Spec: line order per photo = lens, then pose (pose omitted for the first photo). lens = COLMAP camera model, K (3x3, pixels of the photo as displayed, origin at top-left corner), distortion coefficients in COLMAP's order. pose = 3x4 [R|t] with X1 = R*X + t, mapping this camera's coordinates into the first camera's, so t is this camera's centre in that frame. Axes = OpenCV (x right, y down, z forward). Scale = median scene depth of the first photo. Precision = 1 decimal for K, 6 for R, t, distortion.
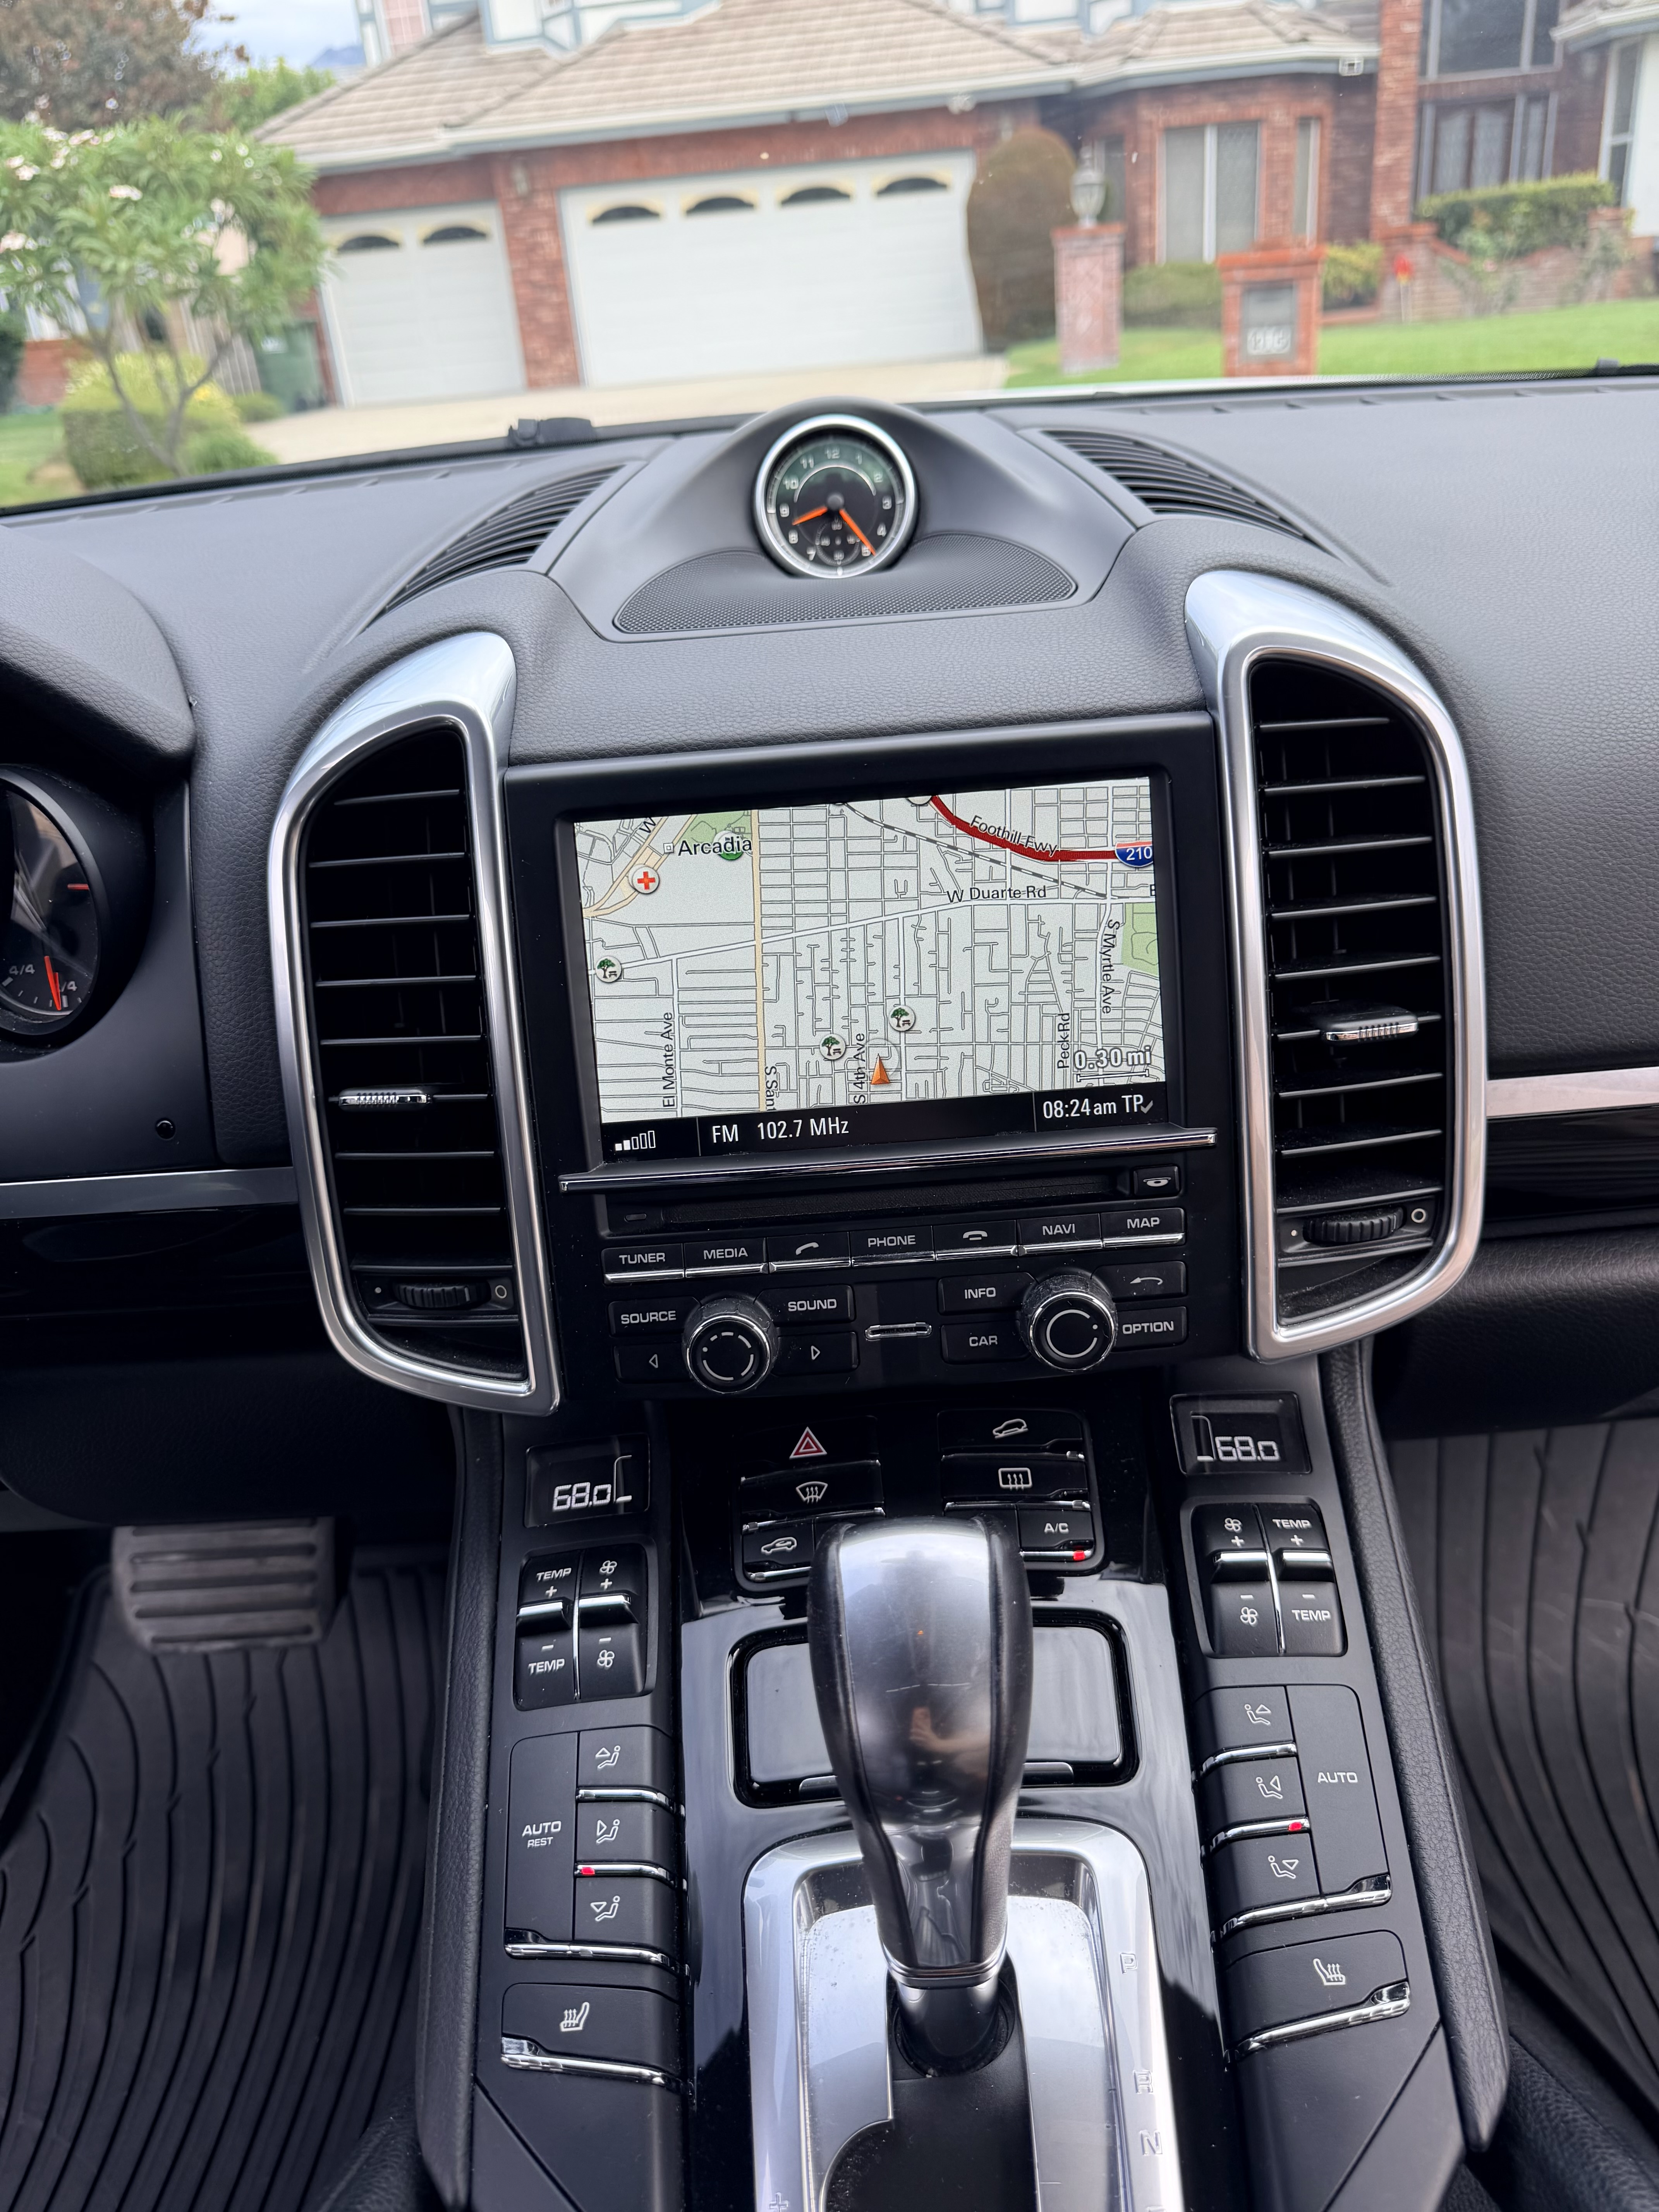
lens RADIAL K [[1584.7, 0, 794.7], [0, 1584.7, 1106.0], [0, 0, 1]] dist [0.049196, -0.065981]
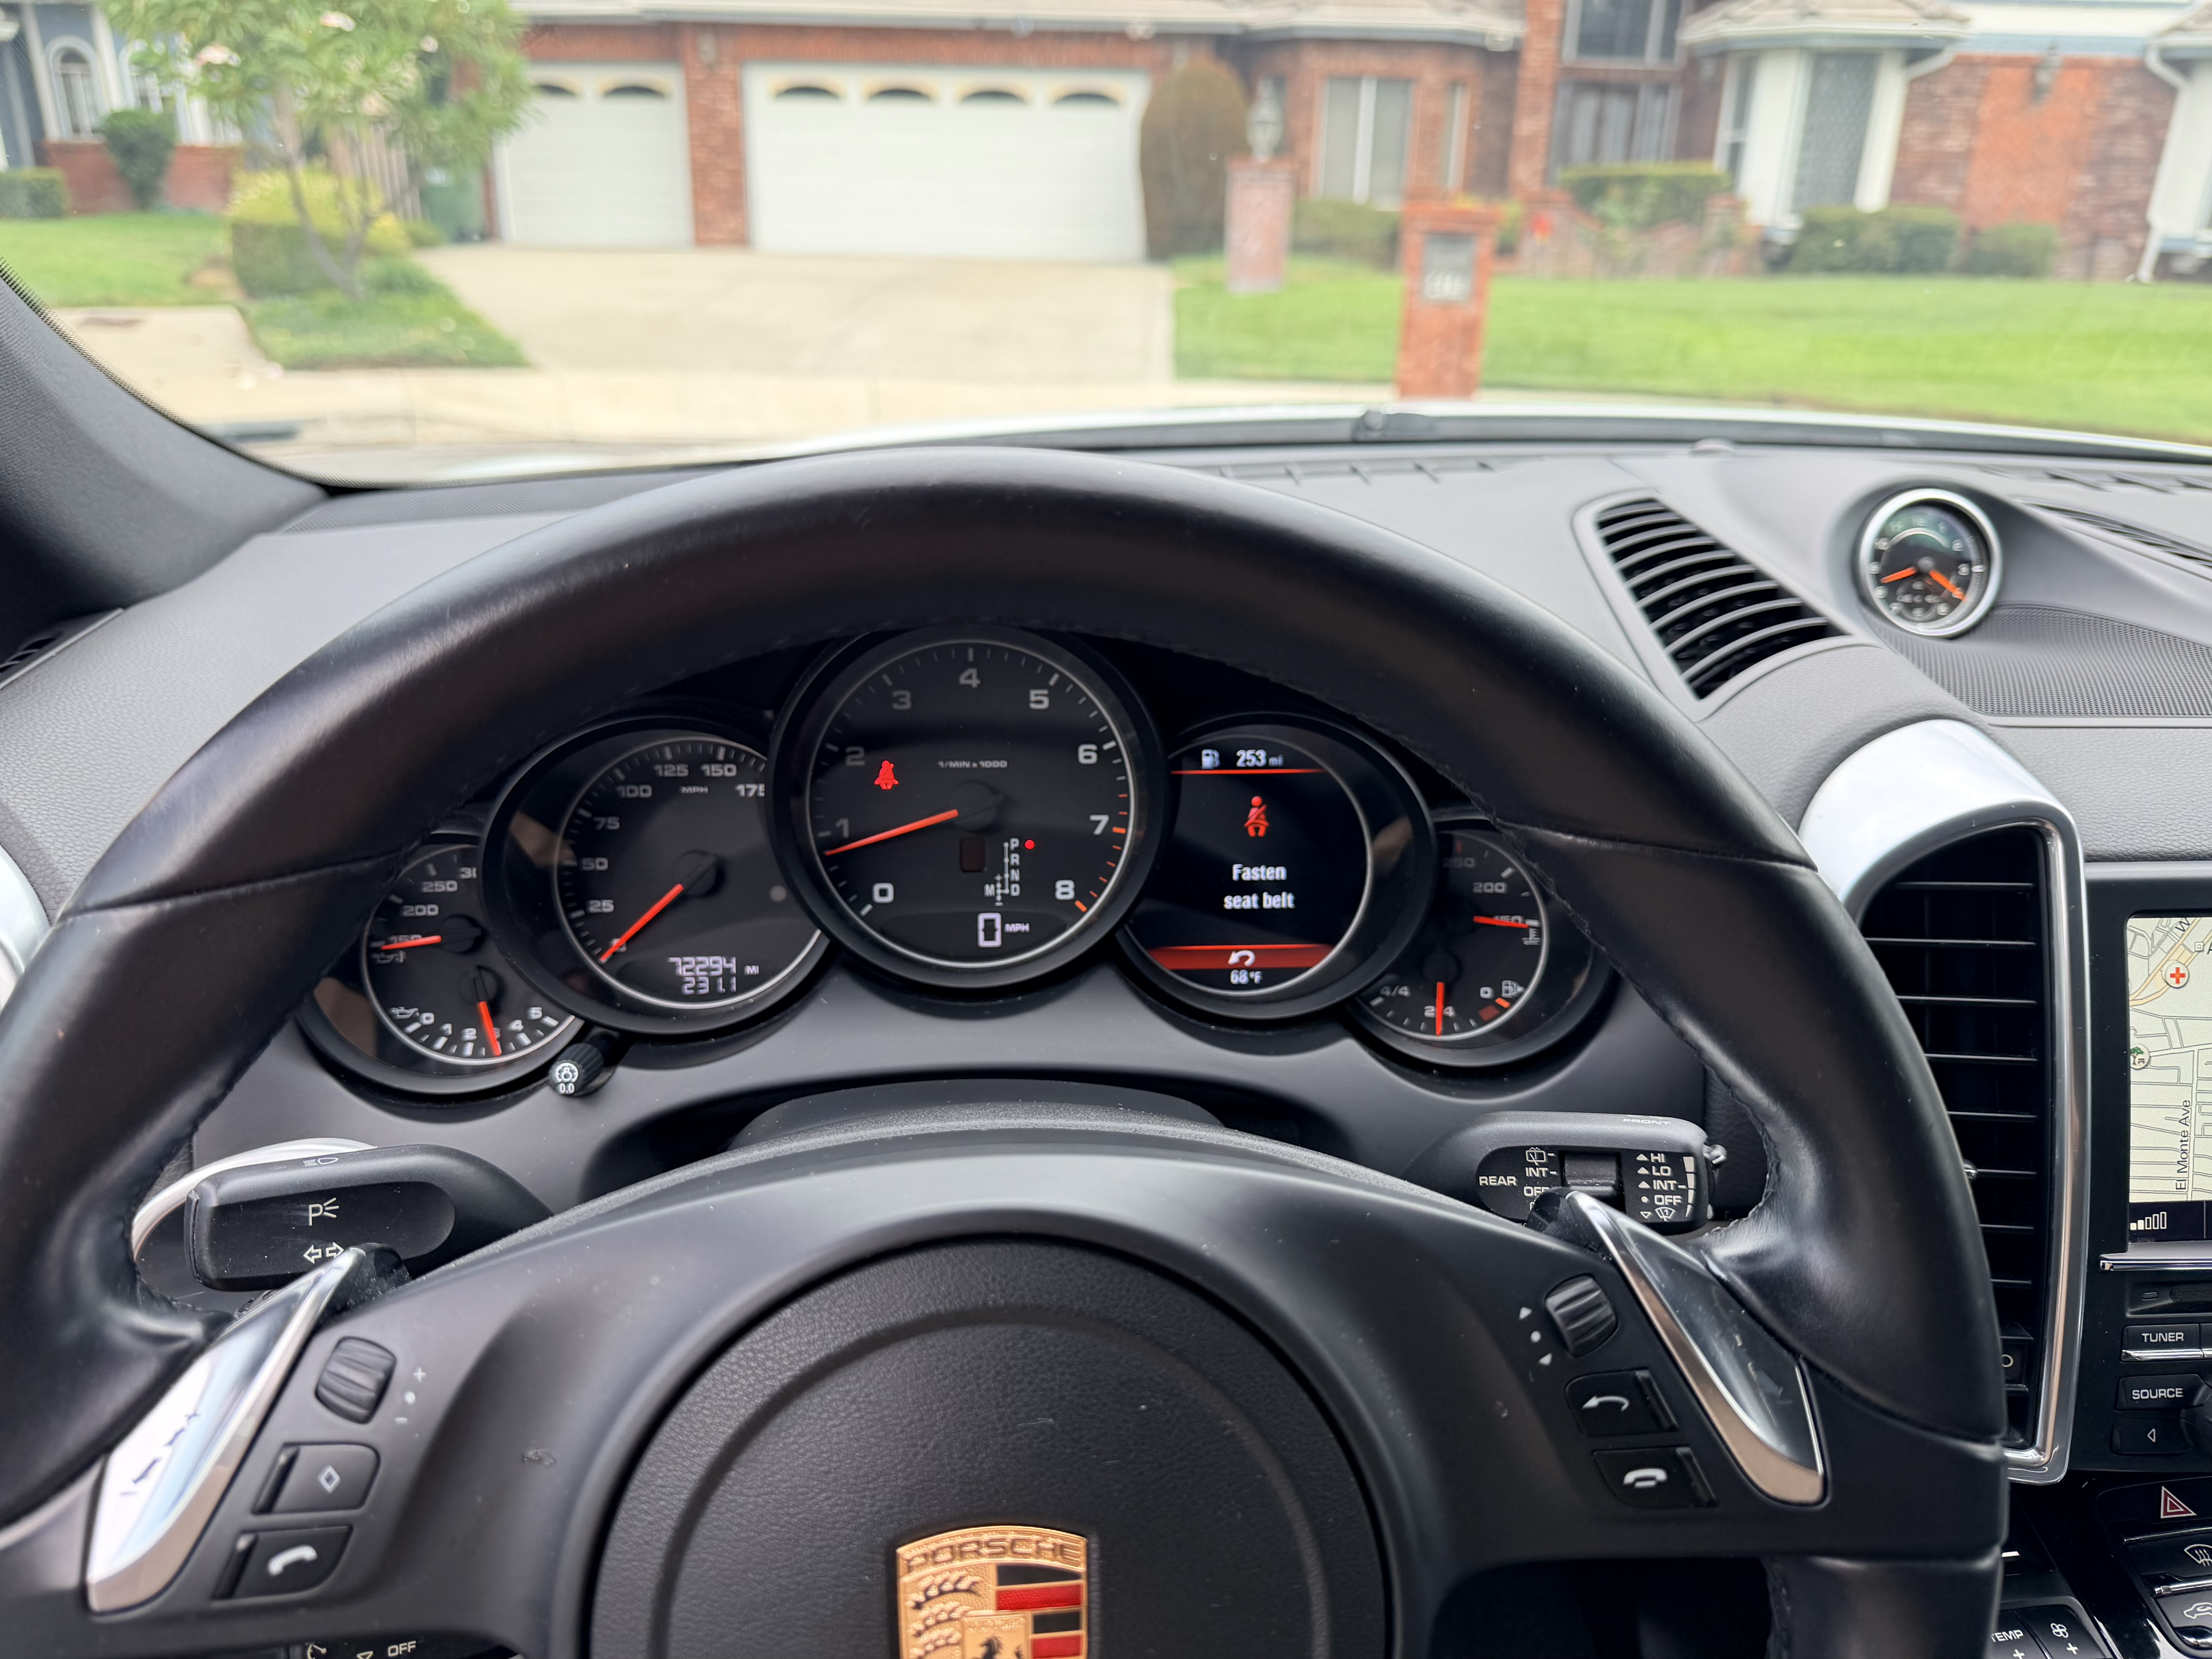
lens RADIAL K [[1651.8, 0, 1053.3], [0, 1651.8, 830.0], [0, 0, 1]] dist [-0.035908, 0.012514]
pose [[0.991720, 0.073309, 0.105438, -0.959658], [-0.062965, 0.993163, -0.098295, -0.083753], [-0.111923, 0.090843, 0.989556, -0.006583]]
